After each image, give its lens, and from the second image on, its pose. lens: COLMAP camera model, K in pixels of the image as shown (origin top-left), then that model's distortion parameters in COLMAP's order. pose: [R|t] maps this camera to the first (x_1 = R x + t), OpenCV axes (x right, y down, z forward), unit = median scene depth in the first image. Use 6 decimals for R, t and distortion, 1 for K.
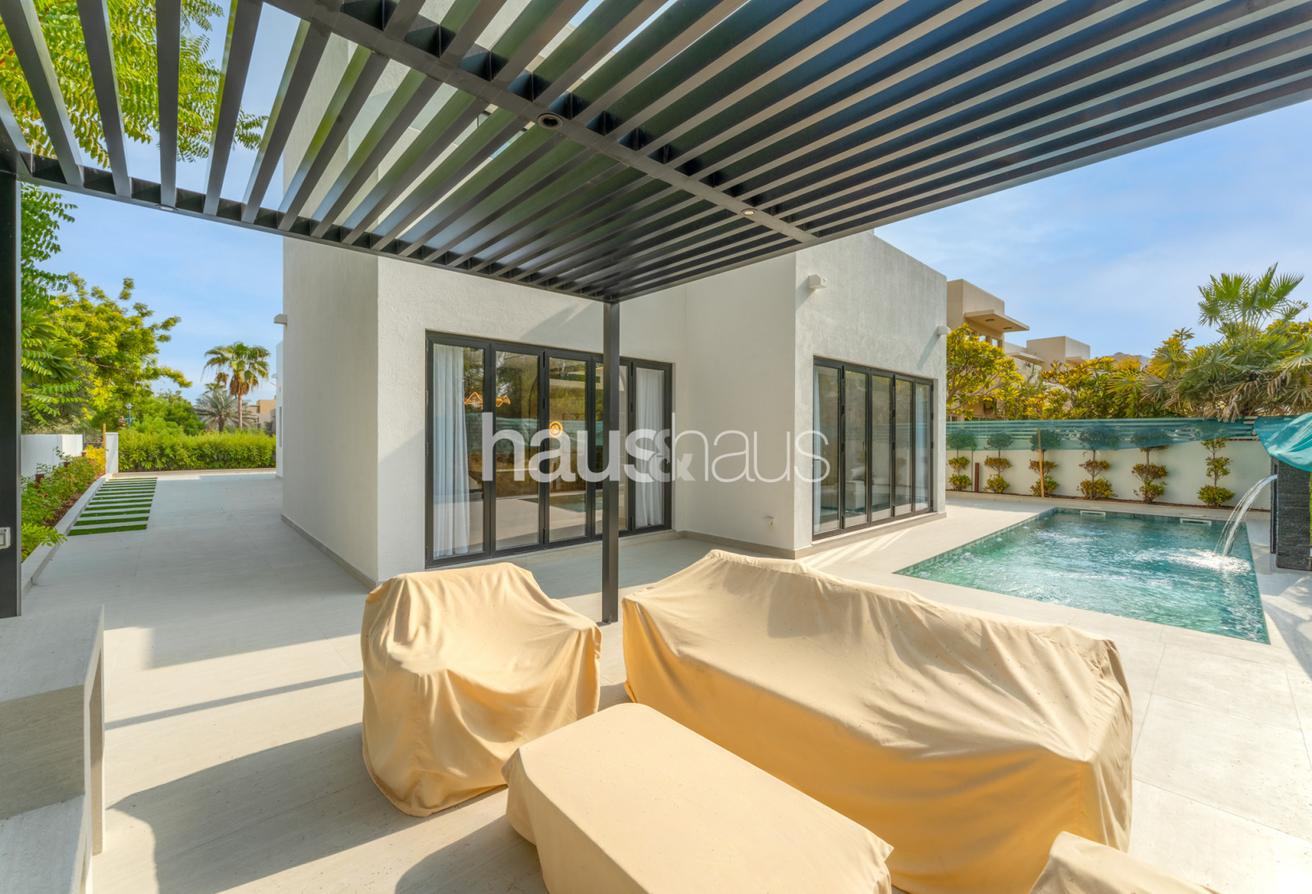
lens RADIAL K [[527.7, 0, 656.3], [0, 527.7, 432.9], [0, 0, 1]] dist [0.000672, 0.000079]
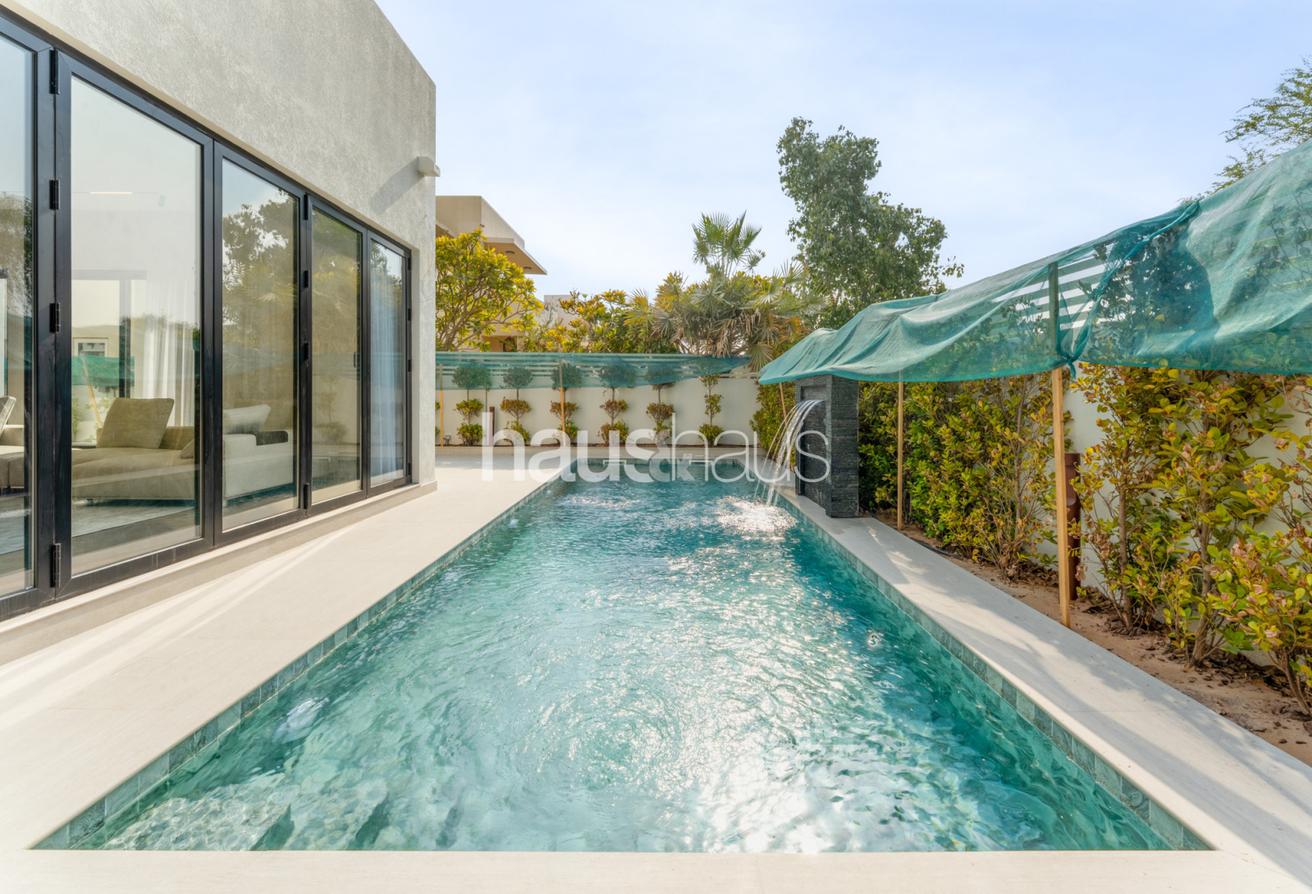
lens RADIAL K [[527.7, 0, 656.3], [0, 527.7, 432.9], [0, 0, 1]] dist [0.000672, 0.000079]
pose [[0.680084, -0.041545, 0.731956, 0.249953], [-0.012591, 0.997584, 0.068320, 0.045809], [-0.733026, -0.055679, 0.677918, 0.368481]]
